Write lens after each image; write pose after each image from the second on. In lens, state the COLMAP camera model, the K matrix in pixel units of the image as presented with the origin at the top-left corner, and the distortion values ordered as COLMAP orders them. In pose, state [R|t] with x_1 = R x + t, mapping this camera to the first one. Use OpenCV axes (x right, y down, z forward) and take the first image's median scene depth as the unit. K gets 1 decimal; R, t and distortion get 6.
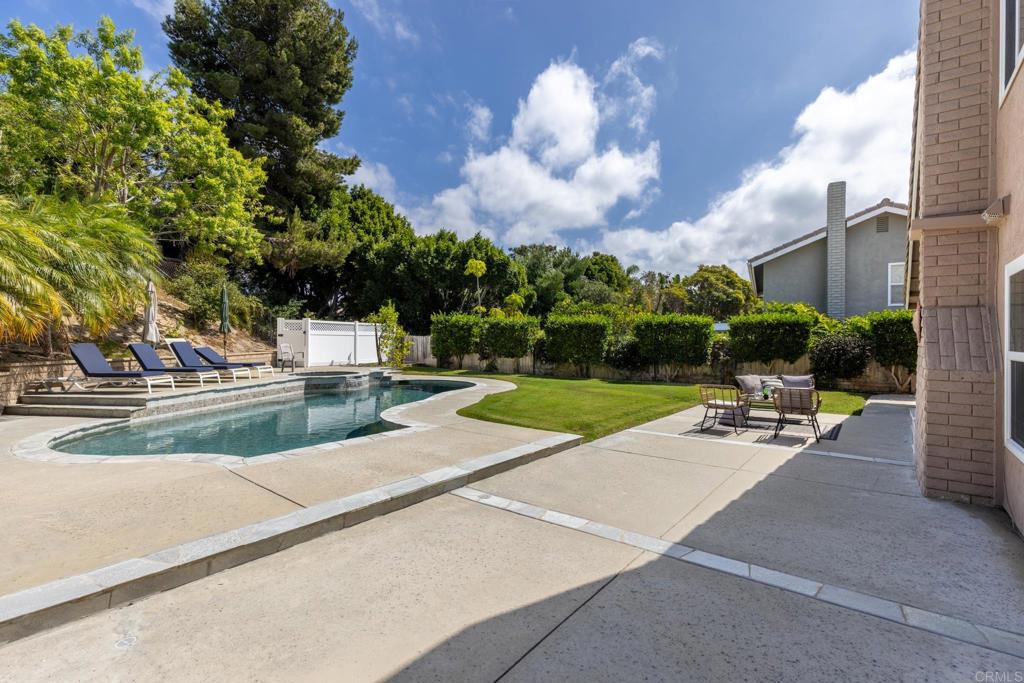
lens RADIAL K [[473.3, 0, 512.0], [0, 473.3, 341.5], [0, 0, 1]] dist [0.000607, 0.000091]
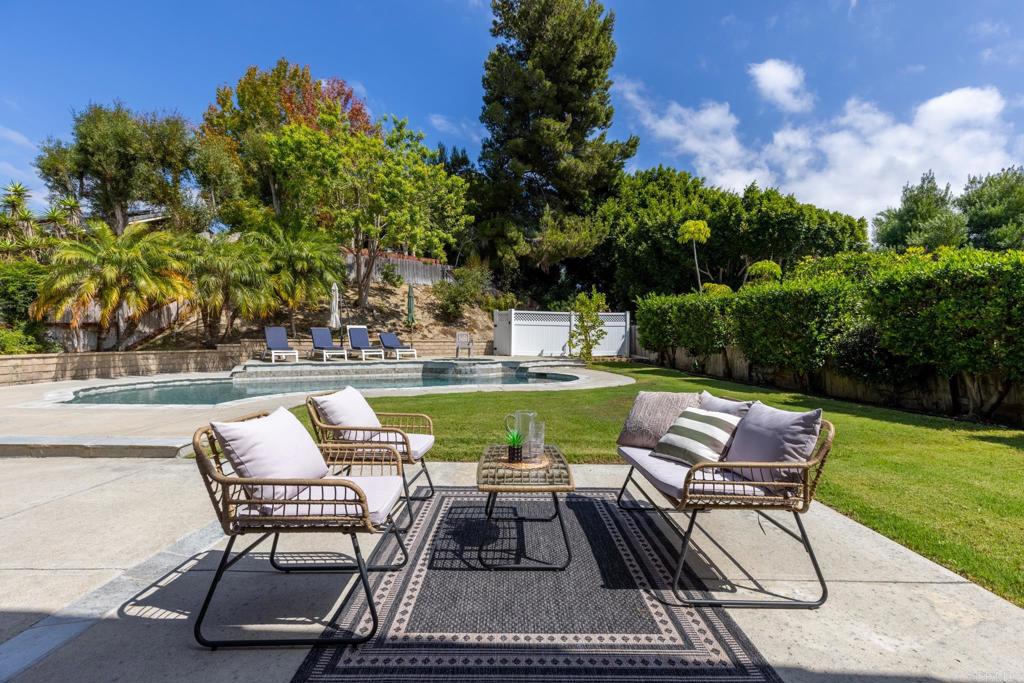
lens RADIAL K [[458.8, 0, 512.0], [0, 458.8, 341.5], [0, 0, 1]] dist [0.001579, 0.000279]
pose [[0.611205, 0.009750, -0.791412, 0.362446], [-0.012285, 0.999921, 0.002830, 0.019654], [0.791377, 0.007993, 0.611277, 0.386519]]
